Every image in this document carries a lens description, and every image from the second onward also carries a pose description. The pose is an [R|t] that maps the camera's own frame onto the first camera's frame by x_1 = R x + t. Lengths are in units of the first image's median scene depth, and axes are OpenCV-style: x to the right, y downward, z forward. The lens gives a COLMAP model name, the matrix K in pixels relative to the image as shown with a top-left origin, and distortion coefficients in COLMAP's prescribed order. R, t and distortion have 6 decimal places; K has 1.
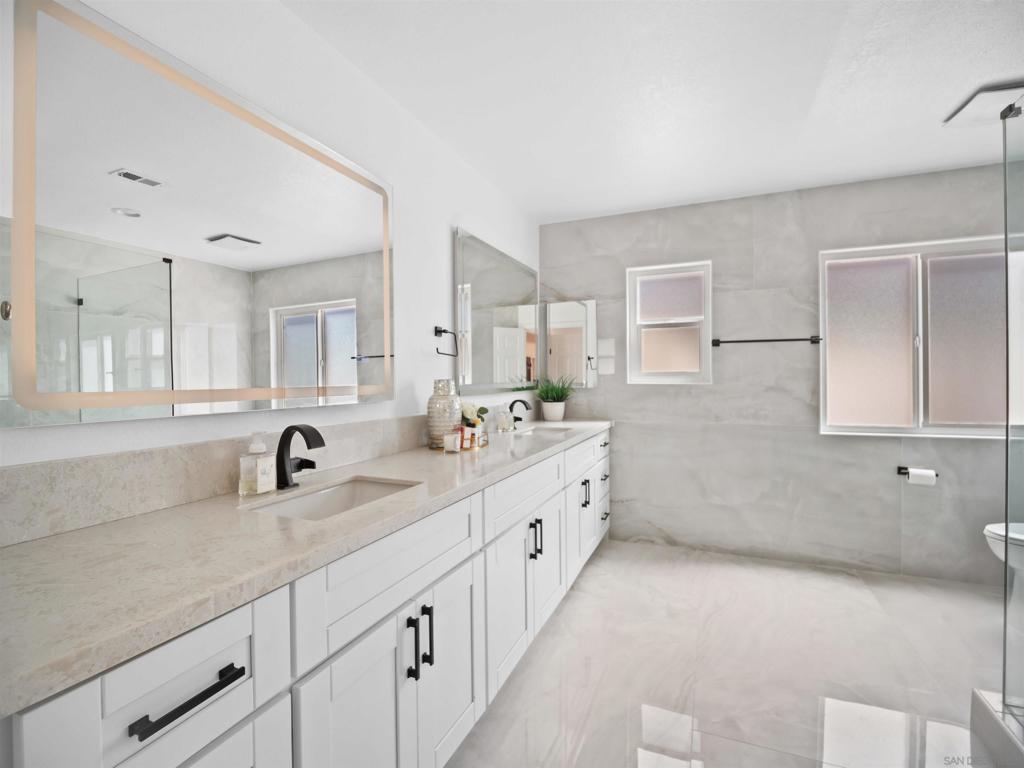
lens RADIAL K [[464.1, 0, 516.9], [0, 464.1, 380.5], [0, 0, 1]] dist [-0.014767, -0.001559]
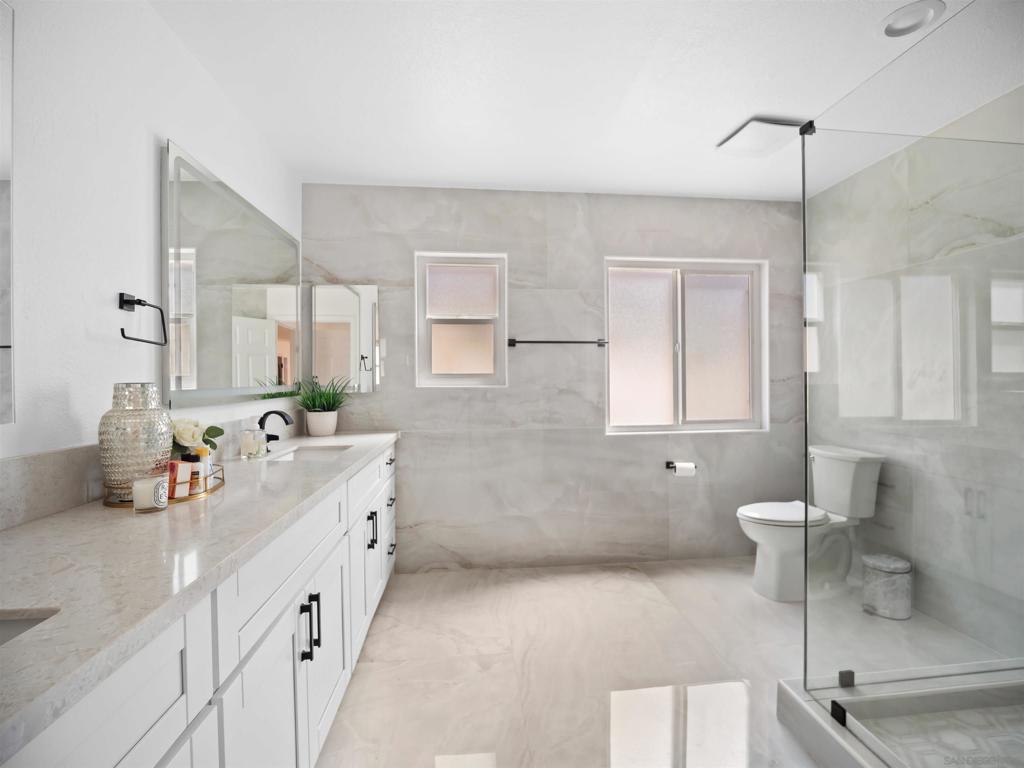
lens RADIAL K [[464.1, 0, 516.9], [0, 464.1, 380.5], [0, 0, 1]] dist [-0.014767, -0.001559]
pose [[0.875493, 0.000086, 0.483230, -0.012073], [0.003047, 0.999979, -0.005699, -0.000081], [-0.483221, 0.006462, 0.875475, 0.192060]]
